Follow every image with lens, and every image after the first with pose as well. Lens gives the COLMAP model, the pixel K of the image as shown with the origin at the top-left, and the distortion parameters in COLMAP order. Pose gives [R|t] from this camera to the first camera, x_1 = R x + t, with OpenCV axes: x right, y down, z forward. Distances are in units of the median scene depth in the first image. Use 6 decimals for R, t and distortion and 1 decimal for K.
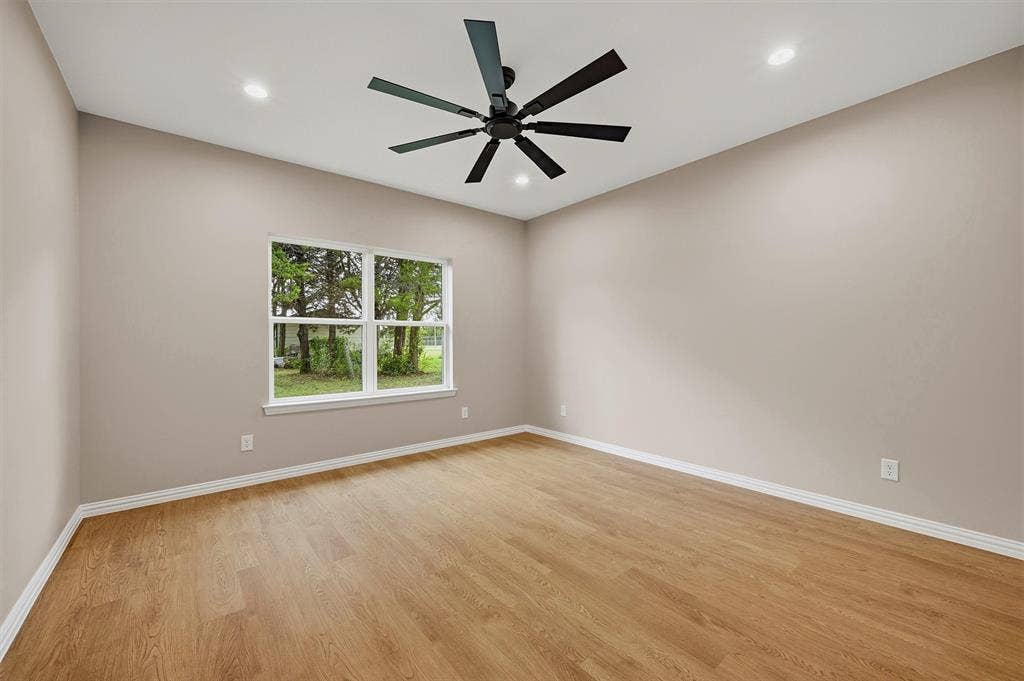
lens RADIAL K [[403.9, 0, 514.9], [0, 403.9, 342.9], [0, 0, 1]] dist [0.001516, 0.000127]
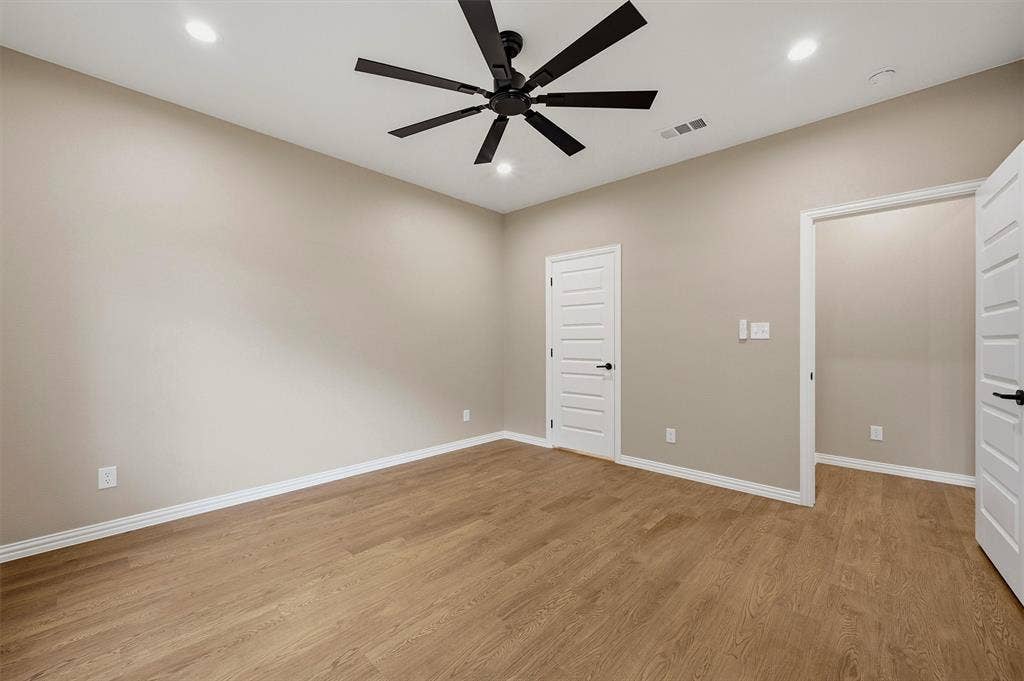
lens RADIAL K [[403.9, 0, 512.3], [0, 403.9, 340.5], [0, 0, 1]] dist [0.001516, 0.000127]
pose [[-0.134241, 0.009653, 0.990902, -0.834117], [0.002694, 0.999952, -0.009376, 0.001891], [-0.990945, 0.001411, -0.134261, 1.018212]]
